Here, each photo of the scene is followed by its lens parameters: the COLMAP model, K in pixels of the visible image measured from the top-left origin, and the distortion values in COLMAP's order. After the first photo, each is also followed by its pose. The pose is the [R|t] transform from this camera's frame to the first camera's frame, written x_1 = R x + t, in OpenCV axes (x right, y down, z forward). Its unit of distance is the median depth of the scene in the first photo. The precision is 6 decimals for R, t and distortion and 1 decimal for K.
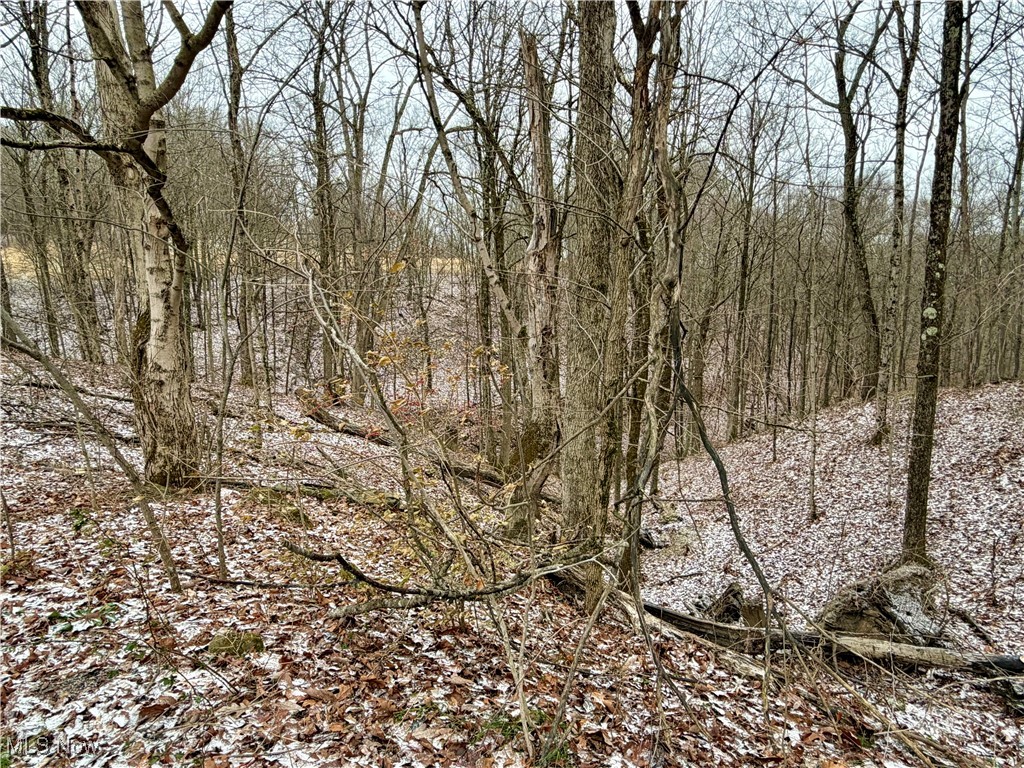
lens RADIAL K [[595.2, 0, 511.5], [0, 595.2, 388.4], [0, 0, 1]] dist [0.000193, -0.000096]
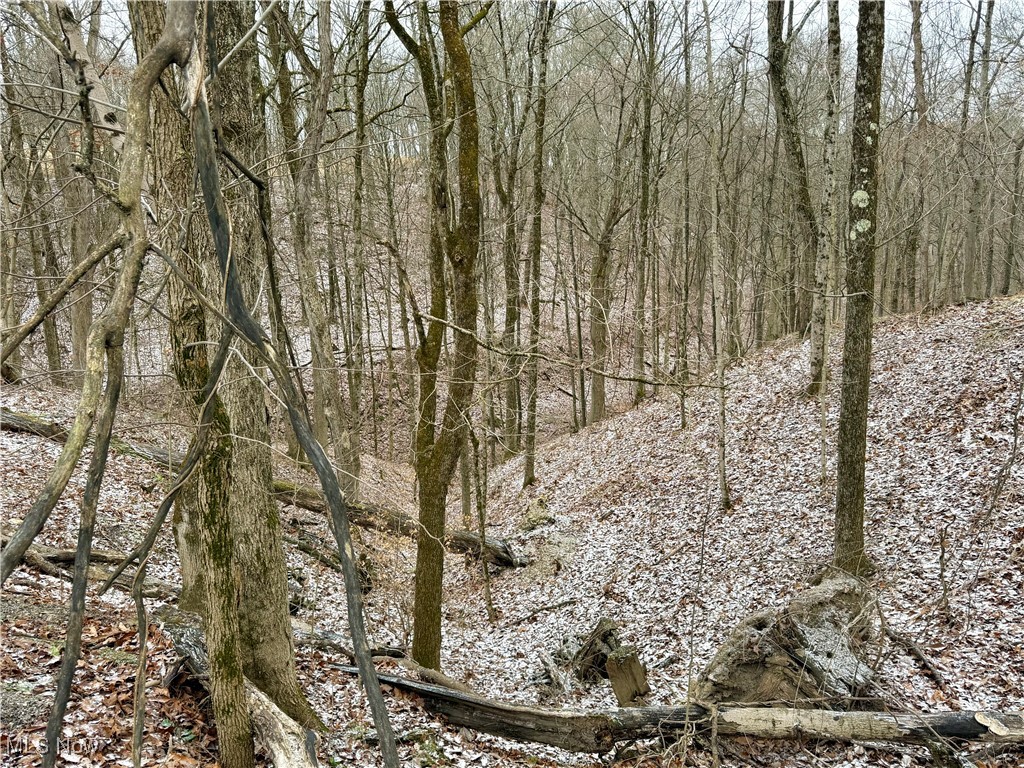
lens RADIAL K [[841.6, 0, 513.0], [0, 841.6, 383.6], [0, 0, 1]] dist [0.066228, -0.102772]
pose [[0.980747, -0.053465, 0.187820, 0.101771], [0.043474, 0.997432, 0.056916, 0.007180], [-0.190381, -0.047655, 0.980553, 0.100416]]
